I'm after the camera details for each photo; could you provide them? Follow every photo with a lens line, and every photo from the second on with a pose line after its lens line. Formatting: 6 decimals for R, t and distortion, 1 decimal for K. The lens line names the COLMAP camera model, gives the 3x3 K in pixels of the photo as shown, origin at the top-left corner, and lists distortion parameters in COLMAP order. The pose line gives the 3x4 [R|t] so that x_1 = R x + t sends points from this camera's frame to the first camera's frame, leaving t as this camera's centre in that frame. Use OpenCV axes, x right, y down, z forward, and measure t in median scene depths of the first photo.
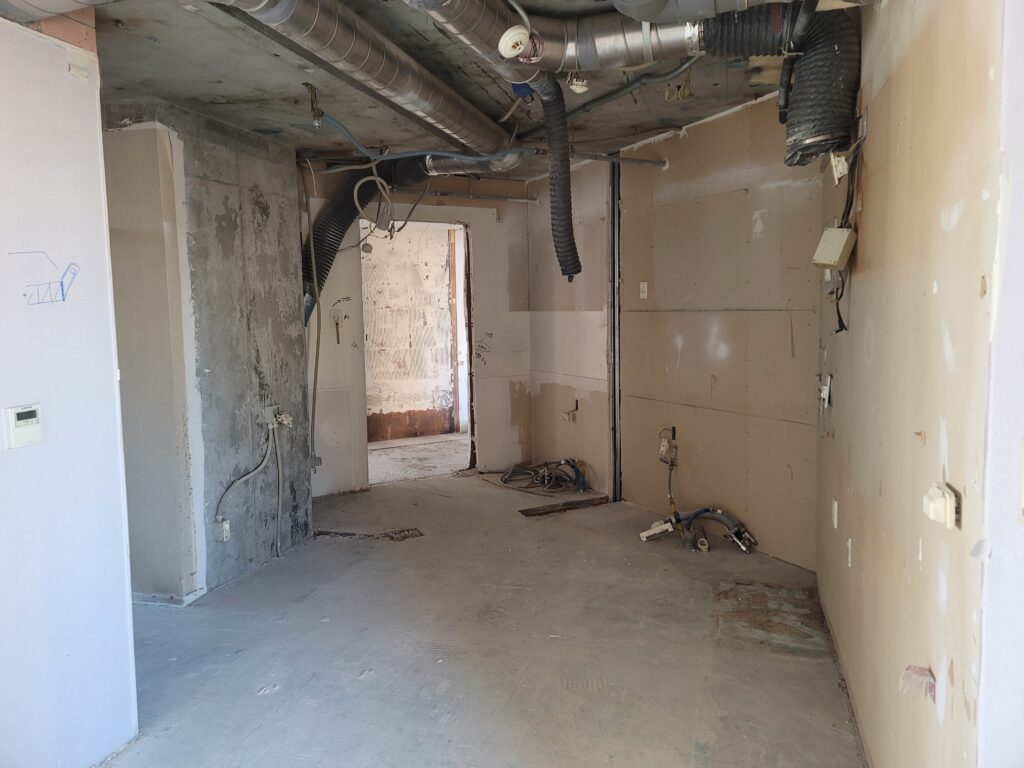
lens RADIAL K [[752.1, 0, 522.0], [0, 752.1, 370.9], [0, 0, 1]] dist [0.062673, -0.014571]
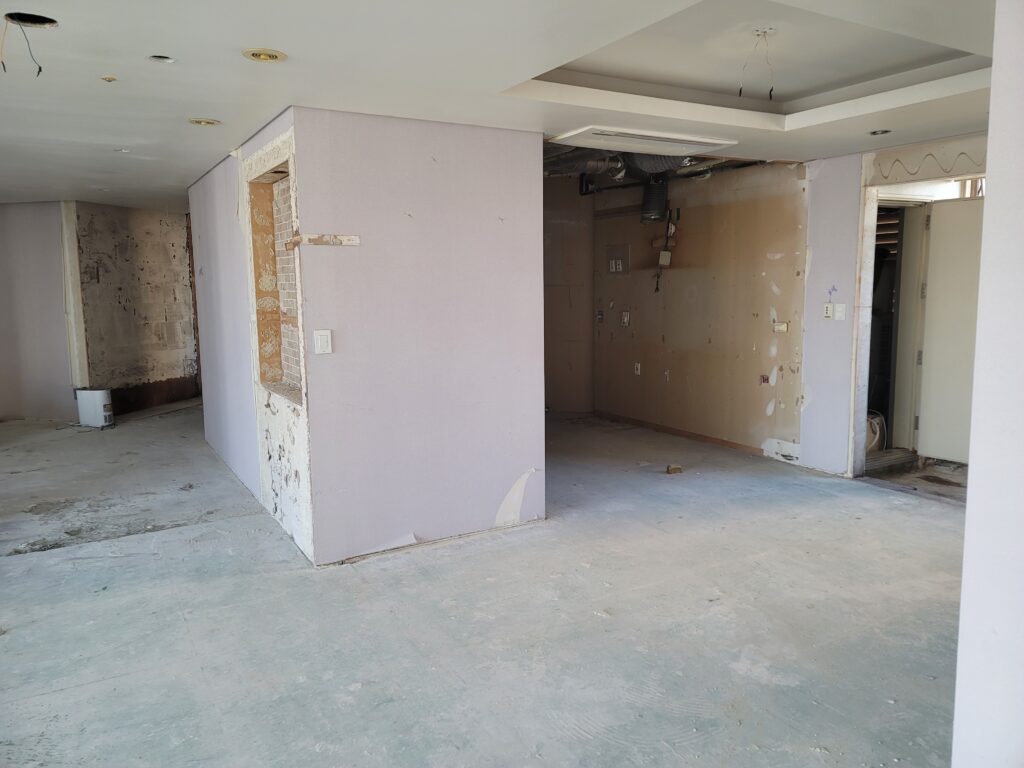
lens RADIAL K [[752.1, 0, 511.7], [0, 752.1, 381.2], [0, 0, 1]] dist [0.062673, -0.014571]
pose [[0.679341, -0.084527, 0.728939, -1.369403], [0.062305, 0.996401, 0.057476, 0.052783], [-0.731173, 0.006370, 0.682162, -0.270327]]
